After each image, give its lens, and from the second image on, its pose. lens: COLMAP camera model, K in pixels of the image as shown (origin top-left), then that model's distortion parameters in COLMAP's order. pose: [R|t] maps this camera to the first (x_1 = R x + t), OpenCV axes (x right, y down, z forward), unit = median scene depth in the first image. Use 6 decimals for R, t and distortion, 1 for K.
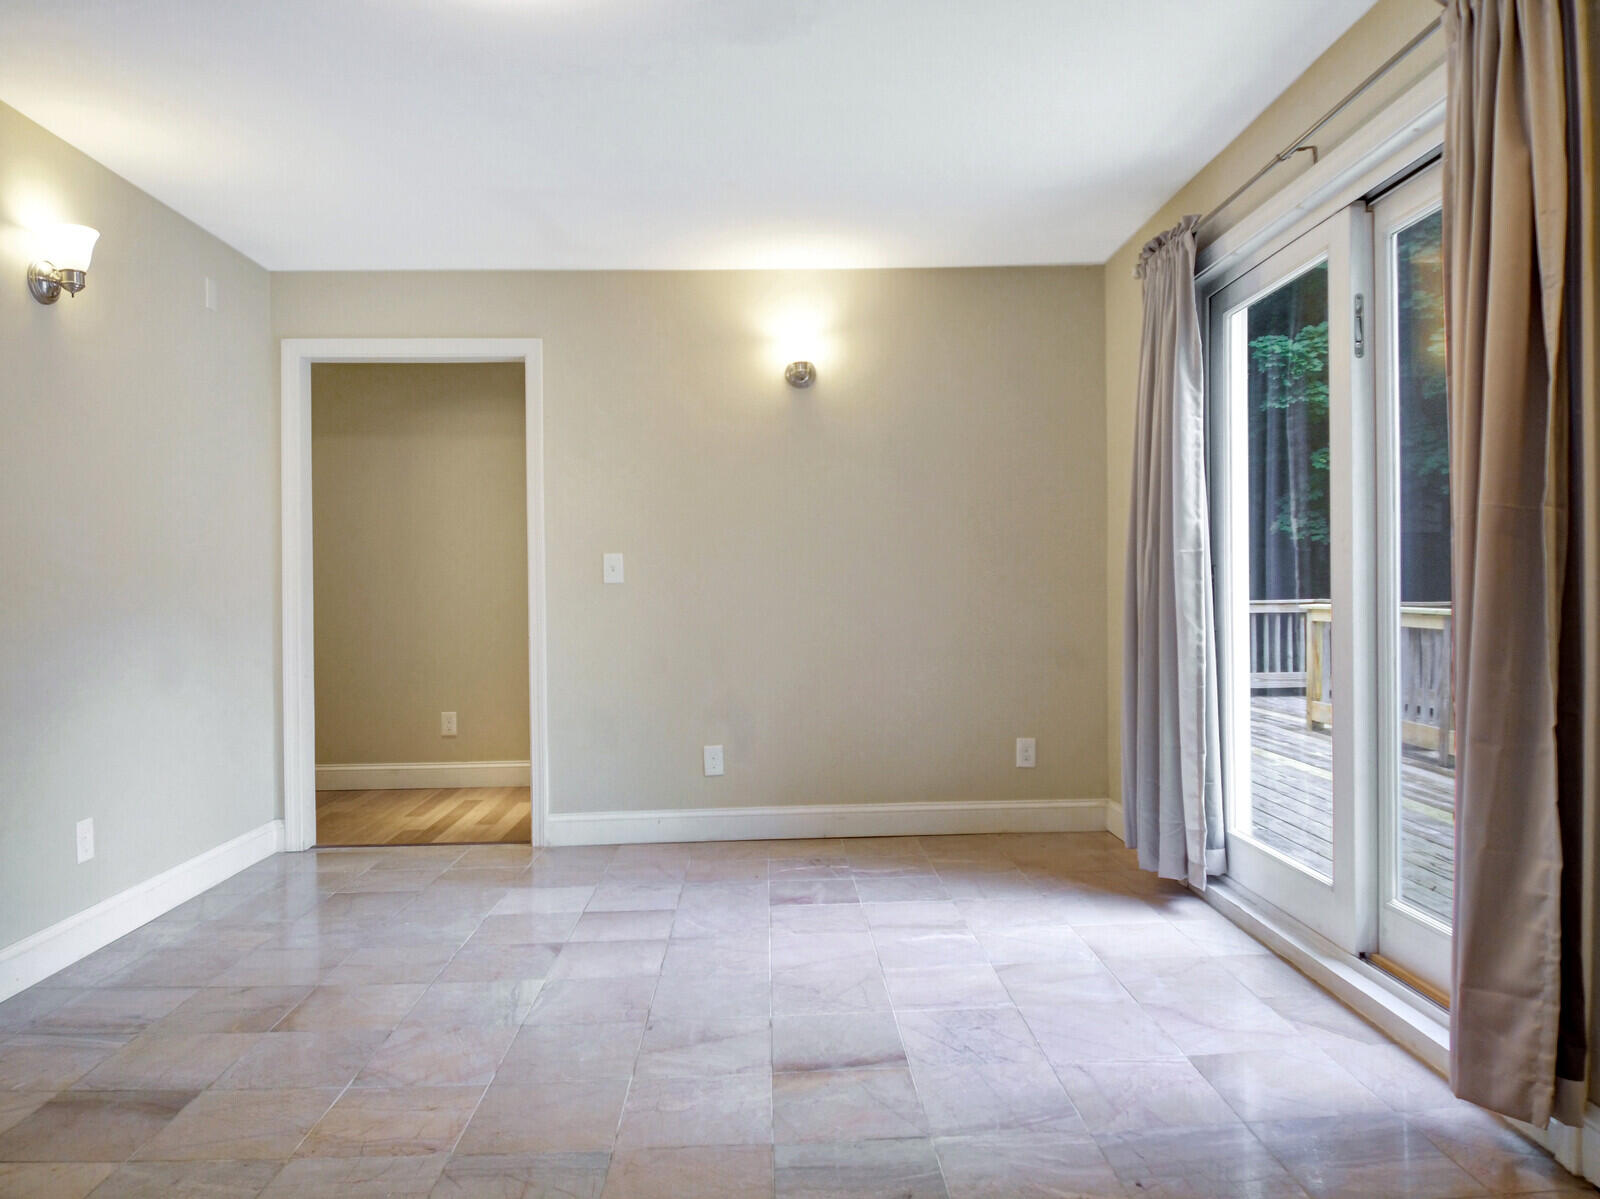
lens RADIAL K [[1120.4, 0, 800.0], [0, 1120.4, 599.5], [0, 0, 1]] dist [0.070241, -0.091766]
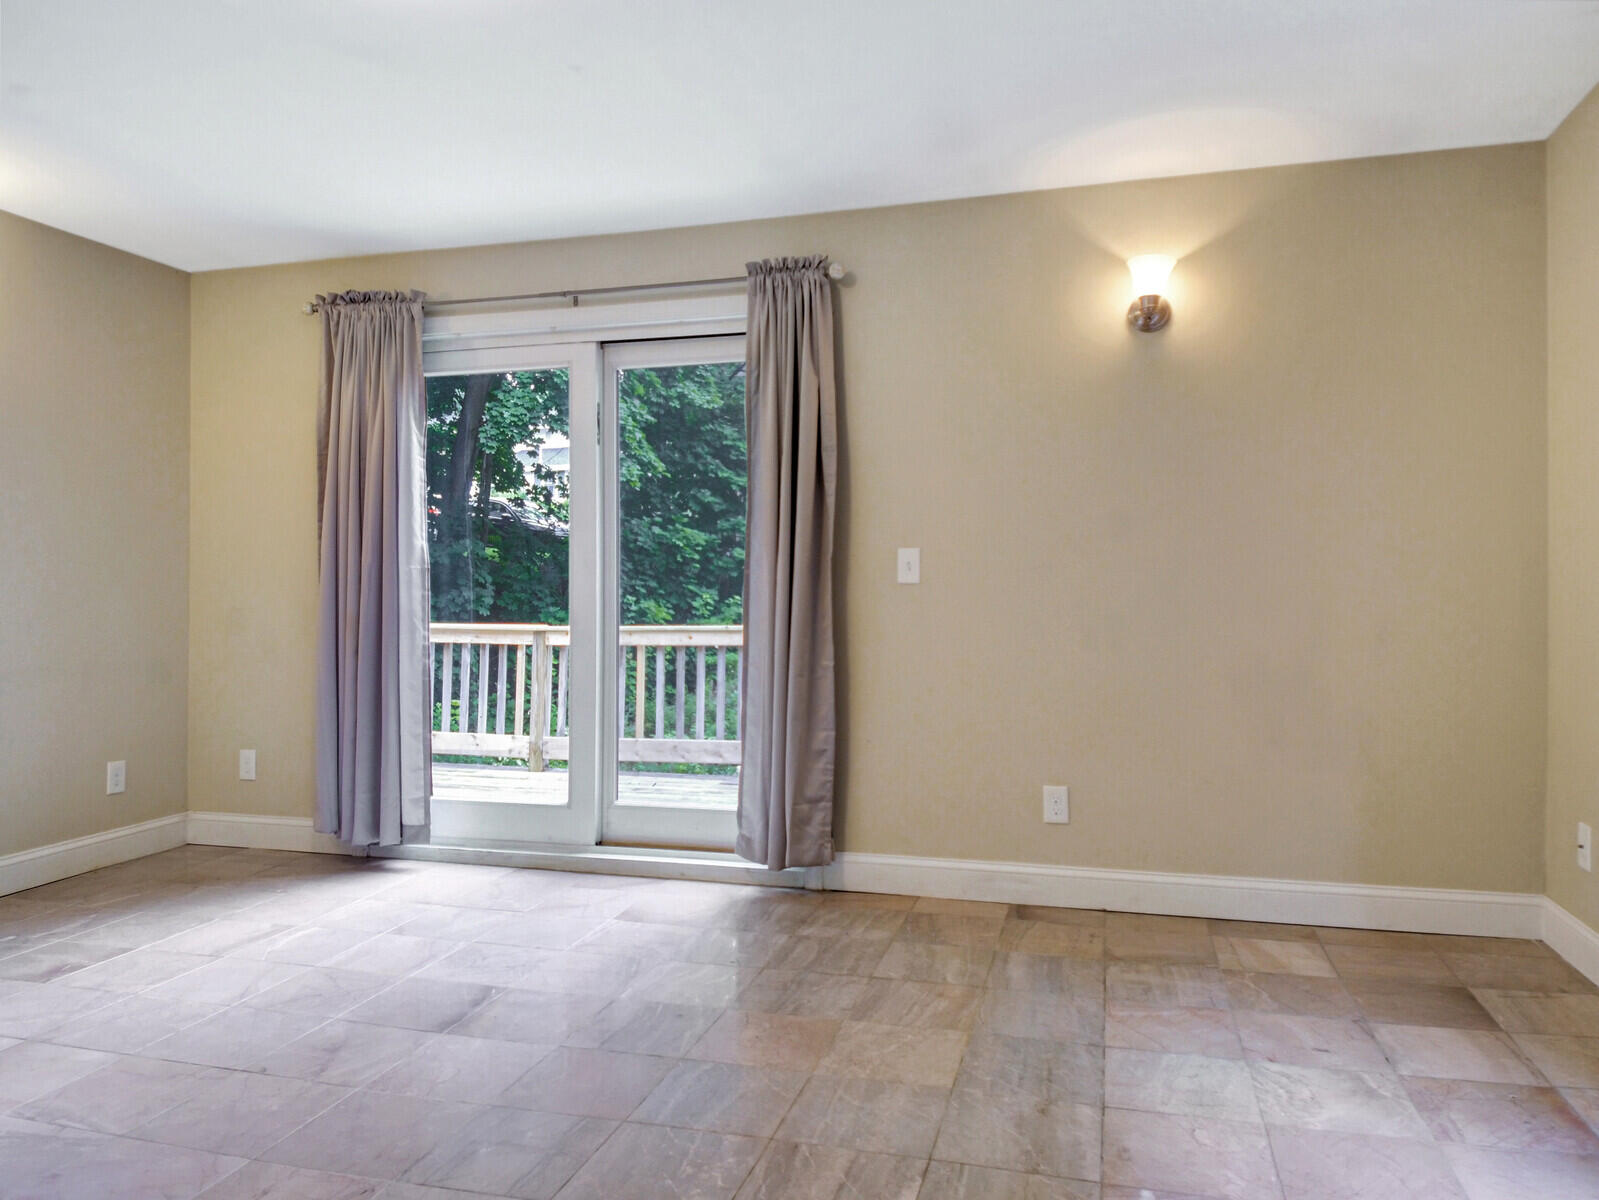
lens RADIAL K [[1137.7, 0, 799.5], [0, 1137.7, 600.0], [0, 0, 1]] dist [0.074207, -0.044239]
pose [[0.297688, 0.011618, 0.954593, -0.869749], [0.009464, 0.999841, -0.015120, 0.017840], [-0.954616, 0.013536, 0.297530, 0.293047]]
